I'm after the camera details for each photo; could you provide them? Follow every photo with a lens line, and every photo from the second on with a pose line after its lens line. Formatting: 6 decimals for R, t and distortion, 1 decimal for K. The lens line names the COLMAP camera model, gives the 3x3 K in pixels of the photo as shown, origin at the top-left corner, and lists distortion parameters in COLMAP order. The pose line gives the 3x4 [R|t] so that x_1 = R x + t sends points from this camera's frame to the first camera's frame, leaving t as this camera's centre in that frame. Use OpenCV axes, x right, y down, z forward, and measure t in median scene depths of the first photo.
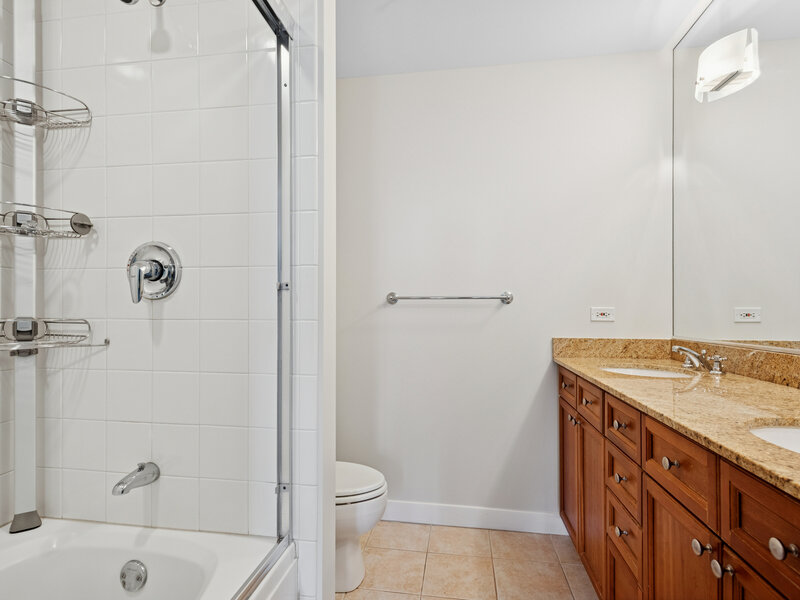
lens RADIAL K [[417.7, 0, 397.0], [0, 417.7, 302.2], [0, 0, 1]] dist [0.015321, -0.005769]
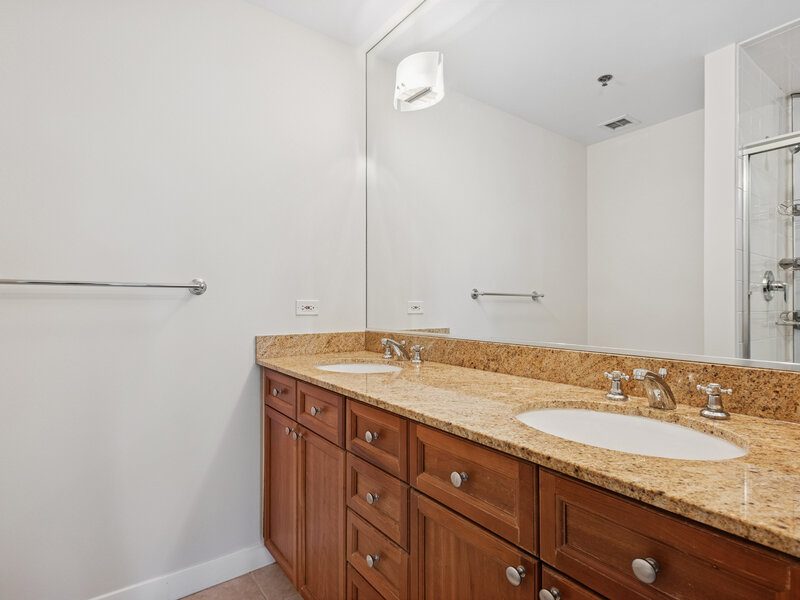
lens RADIAL K [[417.7, 0, 397.0], [0, 417.7, 302.2], [0, 0, 1]] dist [0.015321, -0.005769]
pose [[0.701733, 0.003769, 0.712430, -0.037498], [-0.015736, 0.999824, 0.010210, 0.005570], [-0.712267, -0.018375, 0.701668, 0.276818]]
